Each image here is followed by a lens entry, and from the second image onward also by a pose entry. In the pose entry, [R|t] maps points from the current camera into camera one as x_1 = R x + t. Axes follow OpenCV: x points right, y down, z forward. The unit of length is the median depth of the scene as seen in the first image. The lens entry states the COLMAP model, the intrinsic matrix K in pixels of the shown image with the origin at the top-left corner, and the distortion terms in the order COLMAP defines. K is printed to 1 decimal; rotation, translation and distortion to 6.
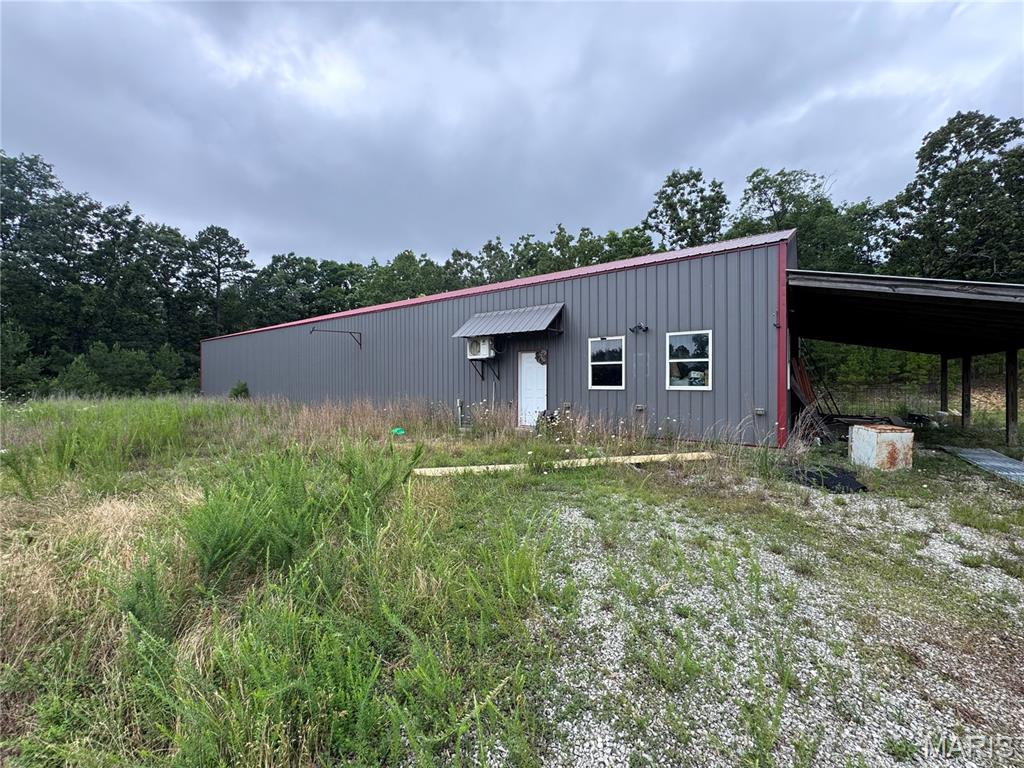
lens RADIAL K [[408.4, 0, 512.0], [0, 408.4, 384.0], [0, 0, 1]] dist [-0.001213, 0.000136]
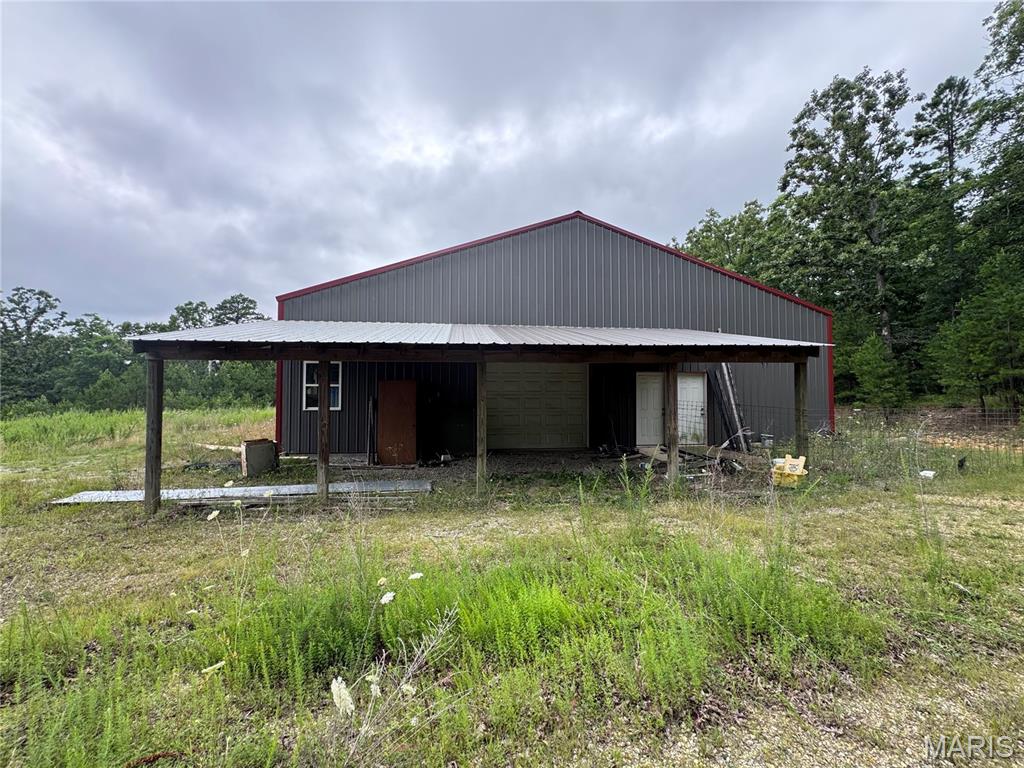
lens RADIAL K [[408.4, 0, 512.0], [0, 408.4, 384.0], [0, 0, 1]] dist [-0.001213, 0.000136]
pose [[0.673773, -0.009785, -0.738874, 1.450936], [-0.014682, 0.999538, -0.026626, -0.028982], [0.738792, 0.028788, 0.673318, 0.496847]]
